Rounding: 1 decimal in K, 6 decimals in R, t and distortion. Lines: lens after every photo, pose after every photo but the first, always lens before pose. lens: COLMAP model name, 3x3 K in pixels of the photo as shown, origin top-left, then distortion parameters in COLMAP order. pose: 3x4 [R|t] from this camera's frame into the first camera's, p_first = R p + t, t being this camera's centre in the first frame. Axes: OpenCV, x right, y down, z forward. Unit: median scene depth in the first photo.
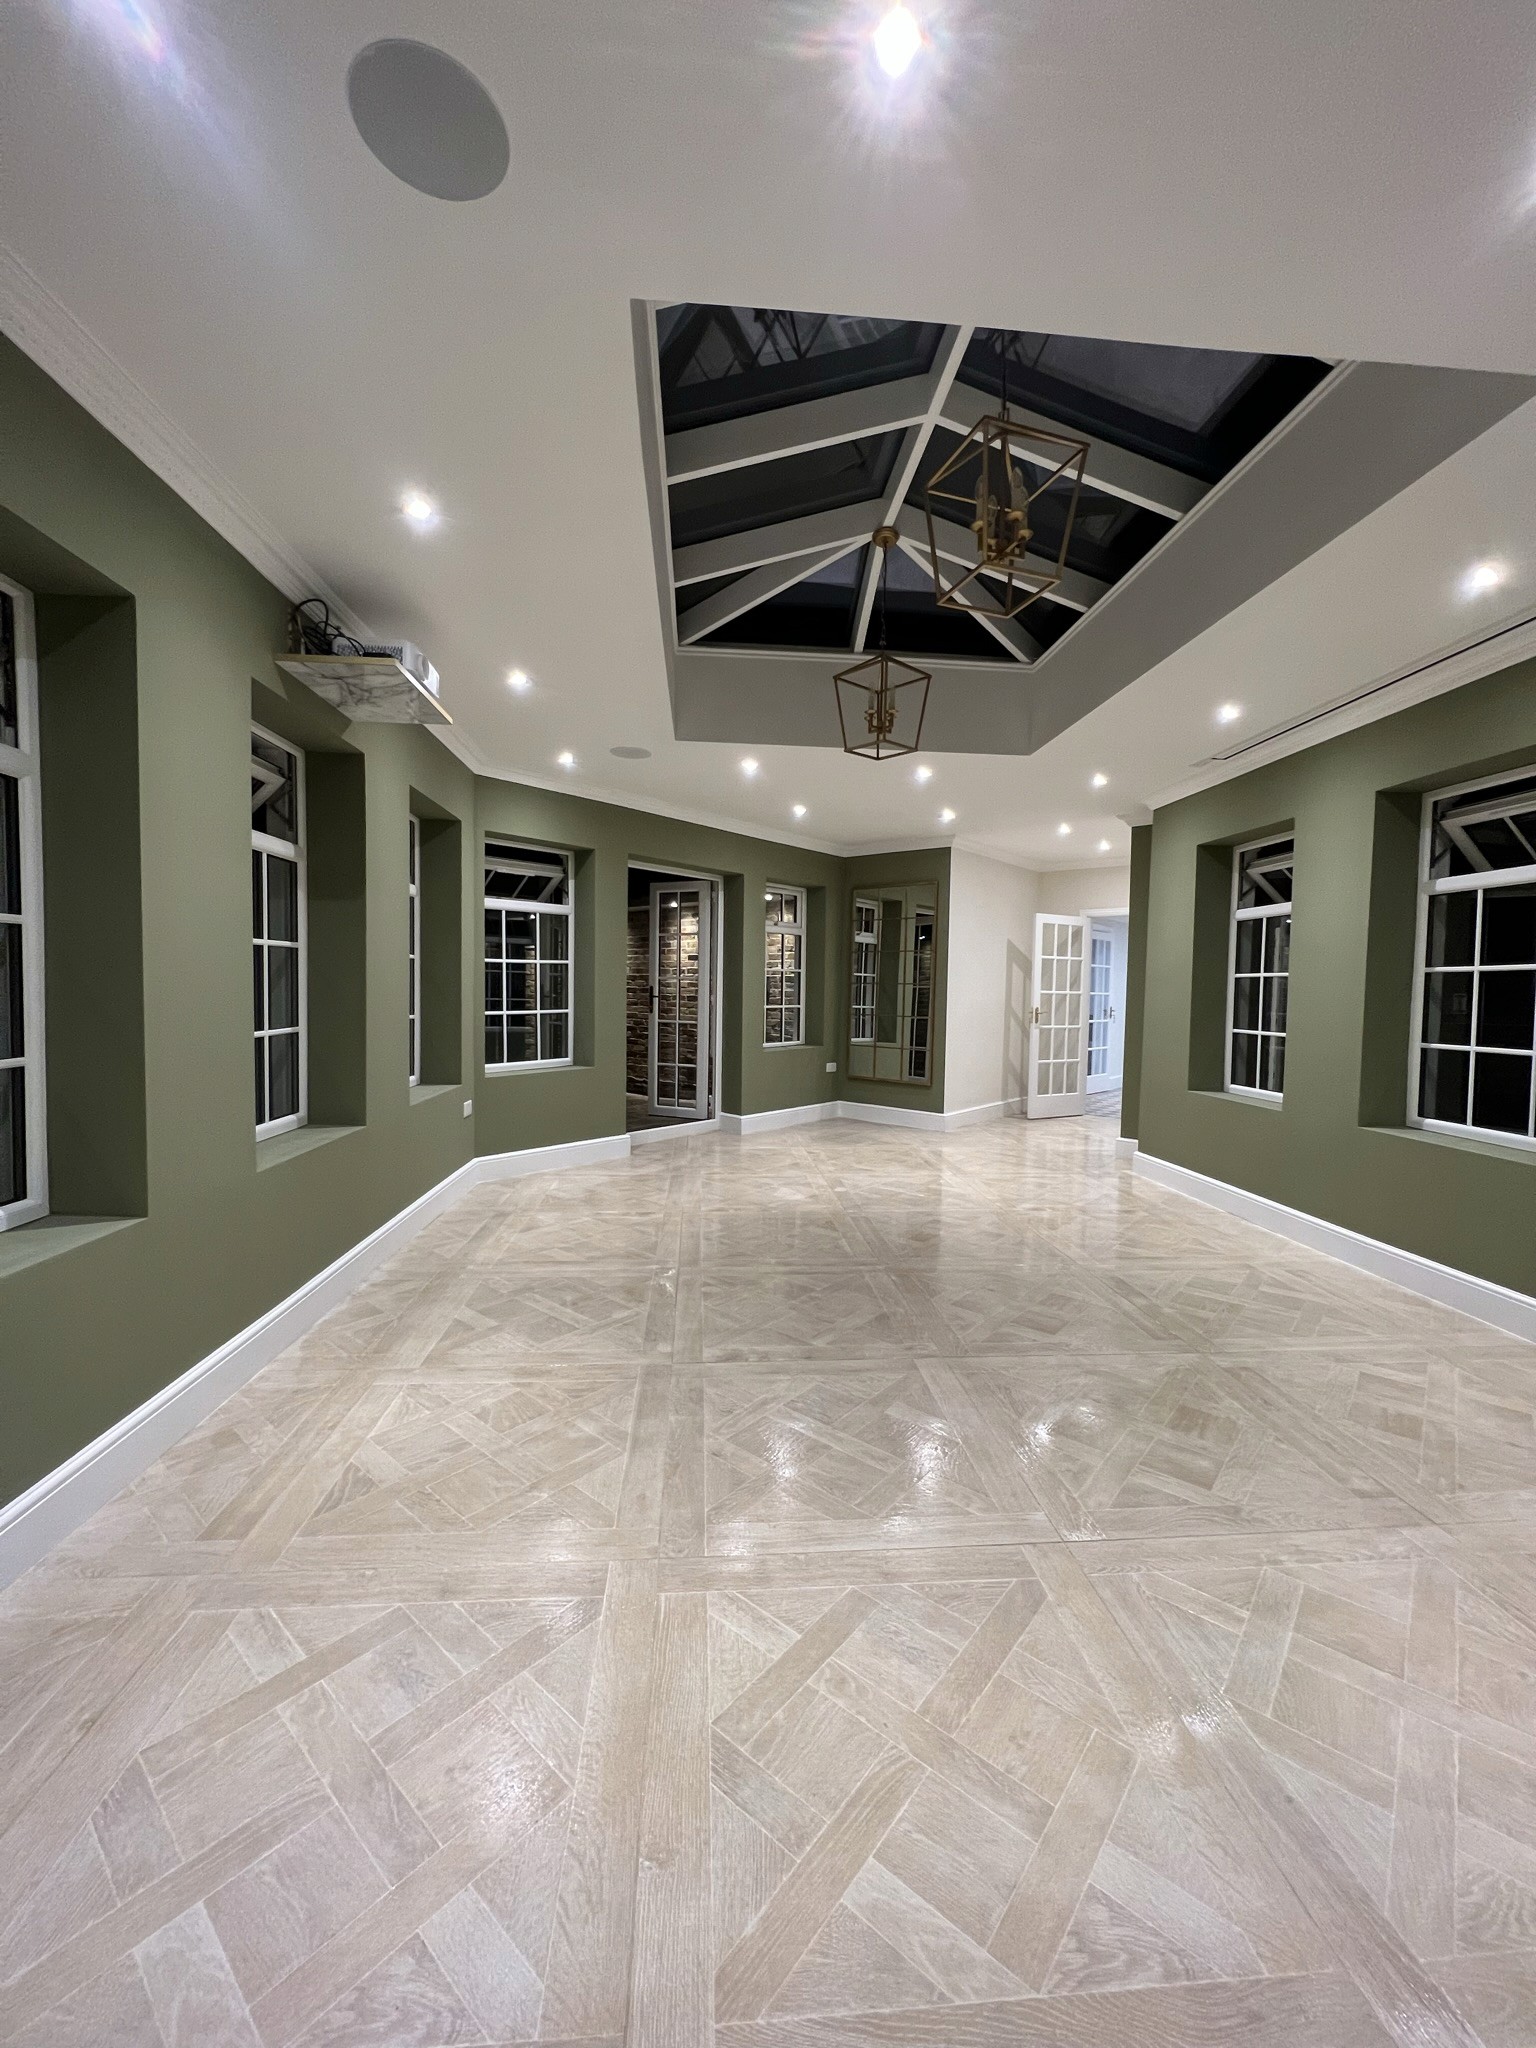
lens RADIAL K [[816.1, 0, 767.7], [0, 816.1, 1026.5], [0, 0, 1]] dist [-0.001734, 0.000495]
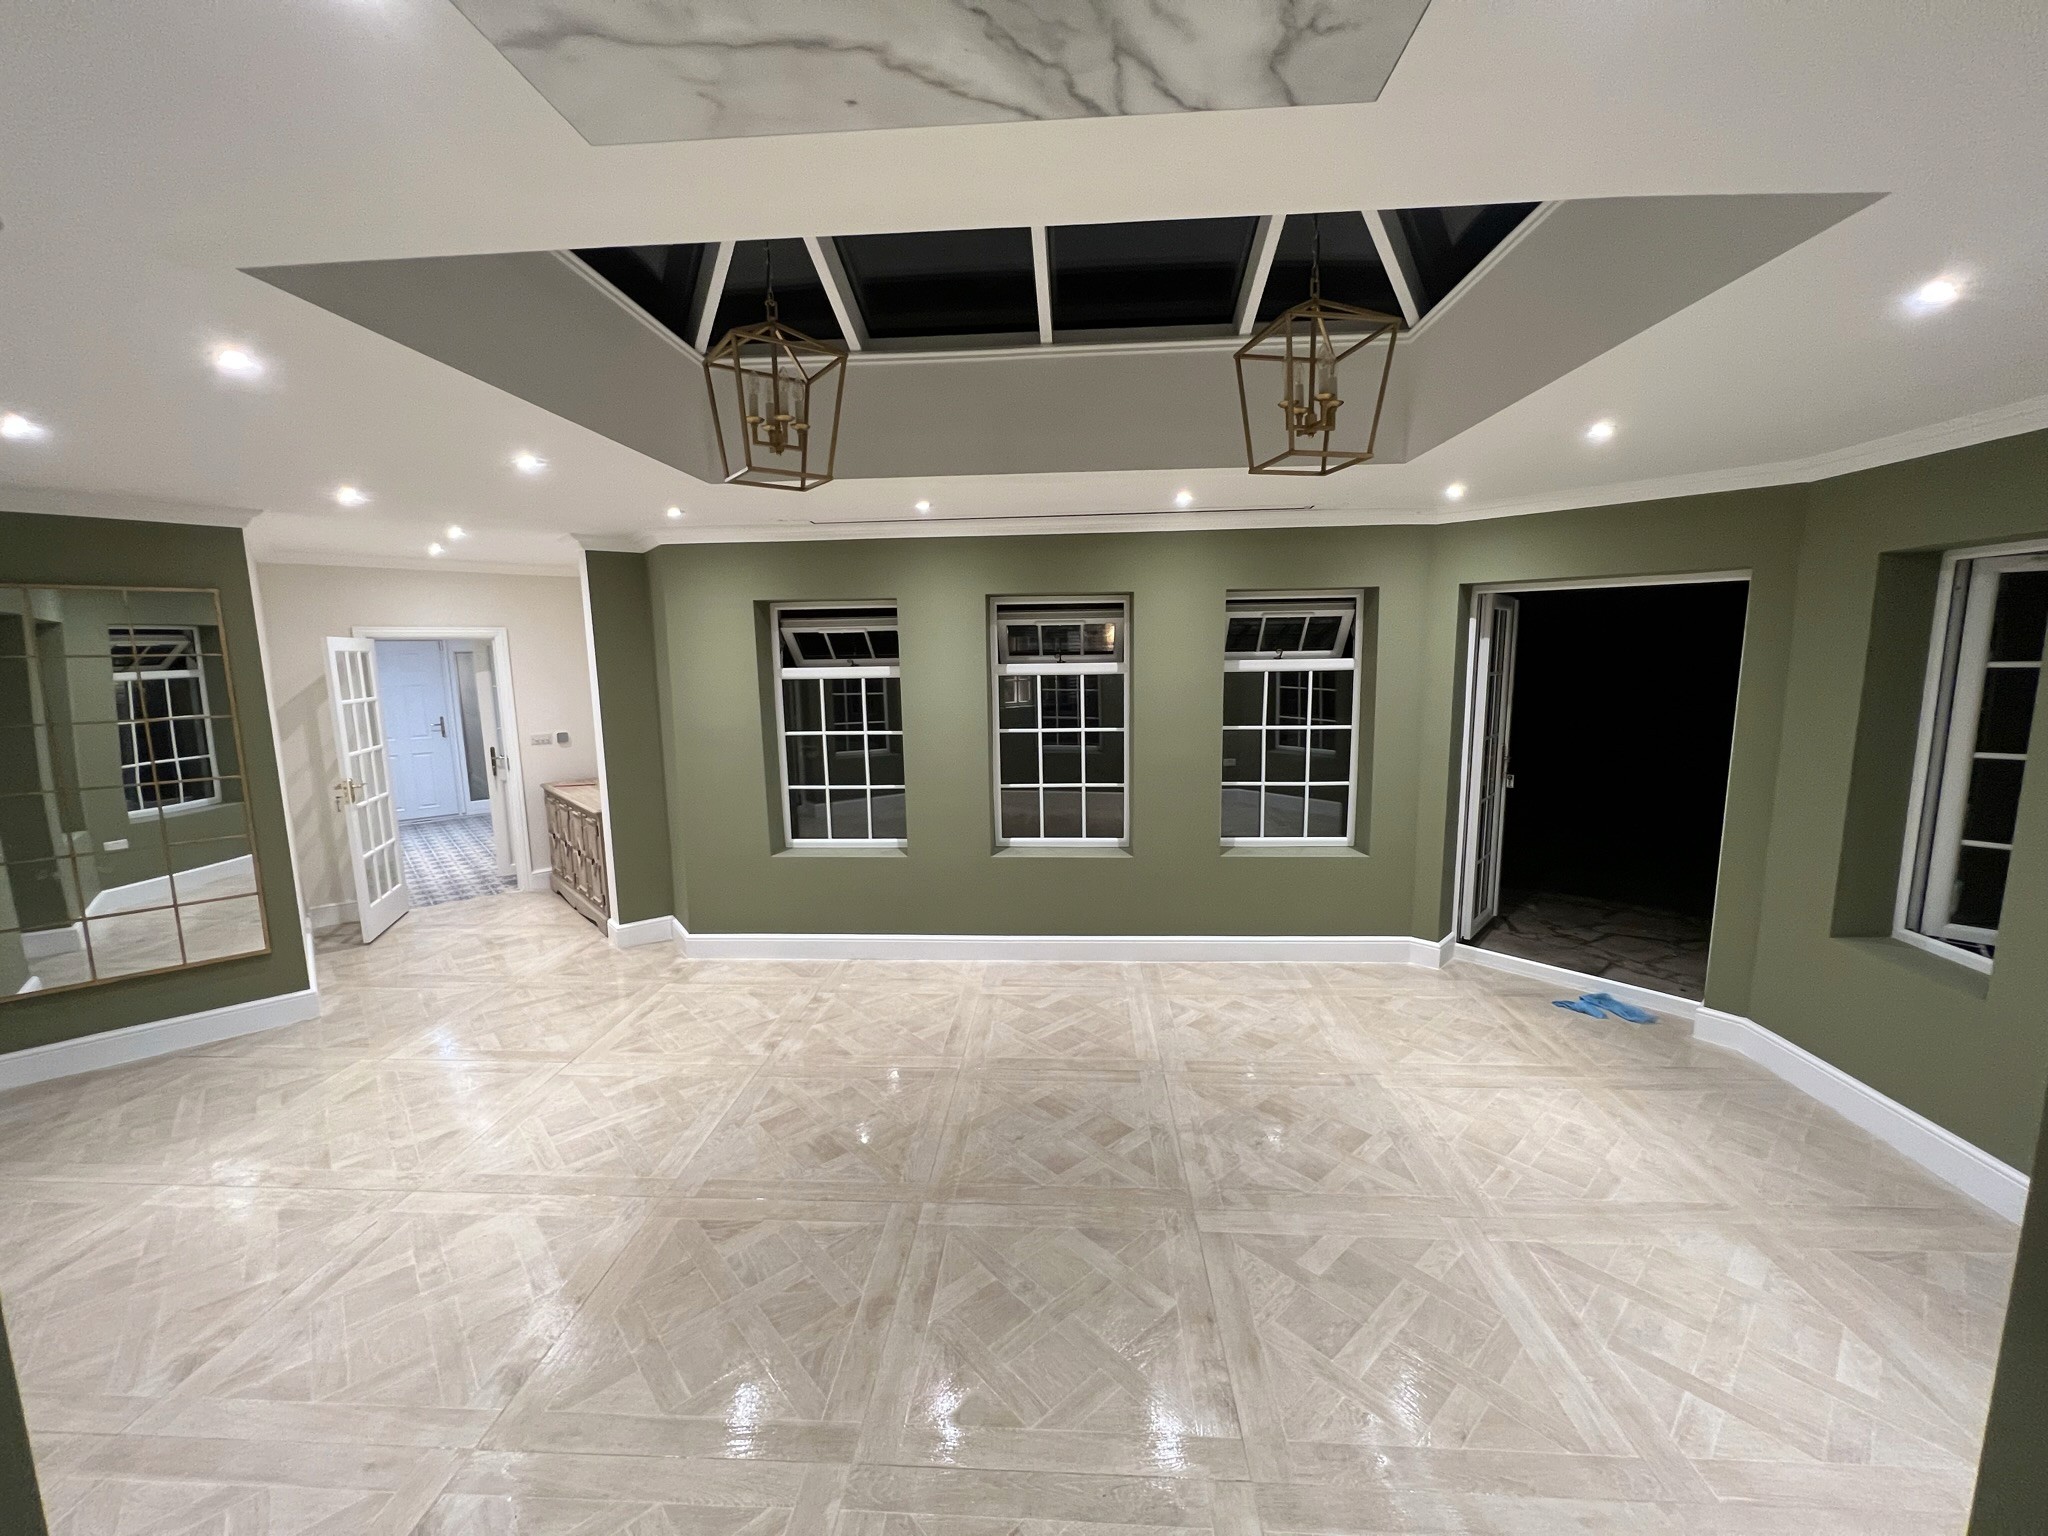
lens RADIAL K [[816.1, 0, 1026.5], [0, 816.1, 768.5], [0, 0, 1]] dist [-0.001734, 0.000495]
pose [[0.139336, -0.160762, 0.977109, -0.507303], [0.062523, 0.986193, 0.153341, -0.209911], [-0.988269, 0.039726, 0.147464, 0.751199]]
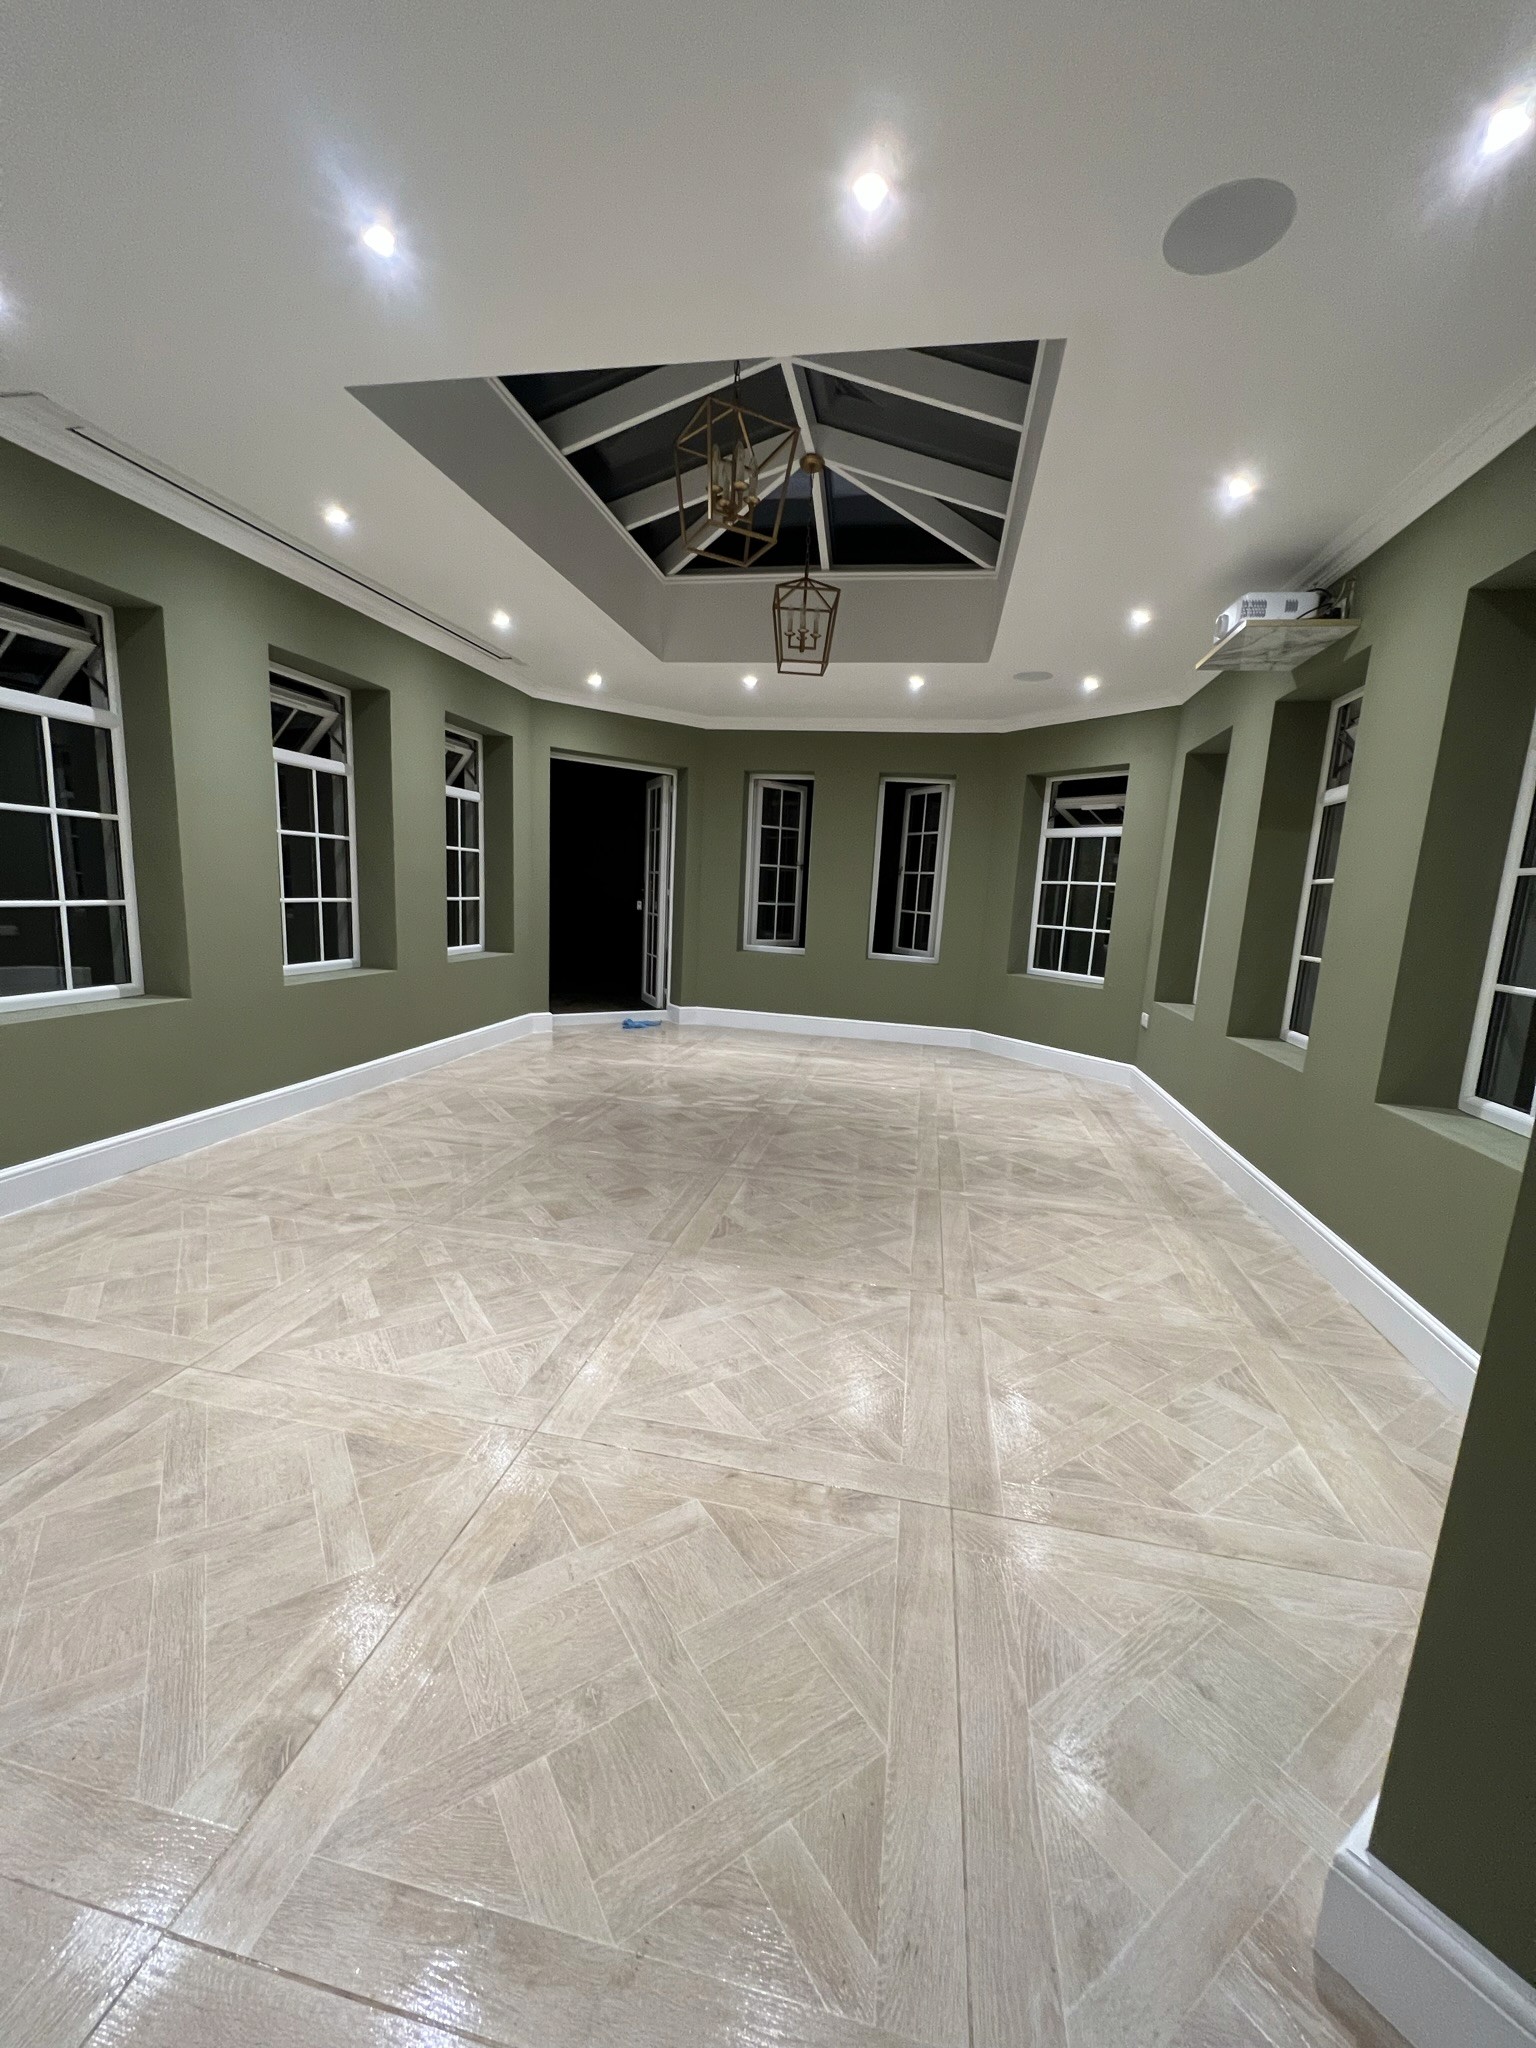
lens RADIAL K [[816.1, 0, 767.7], [0, 816.1, 1026.5], [0, 0, 1]] dist [-0.001734, 0.000495]
pose [[-0.959357, -0.111506, 0.259232, -0.134884], [-0.055033, 0.974911, 0.215685, -0.082546], [-0.276778, 0.192653, -0.941424, 1.816687]]
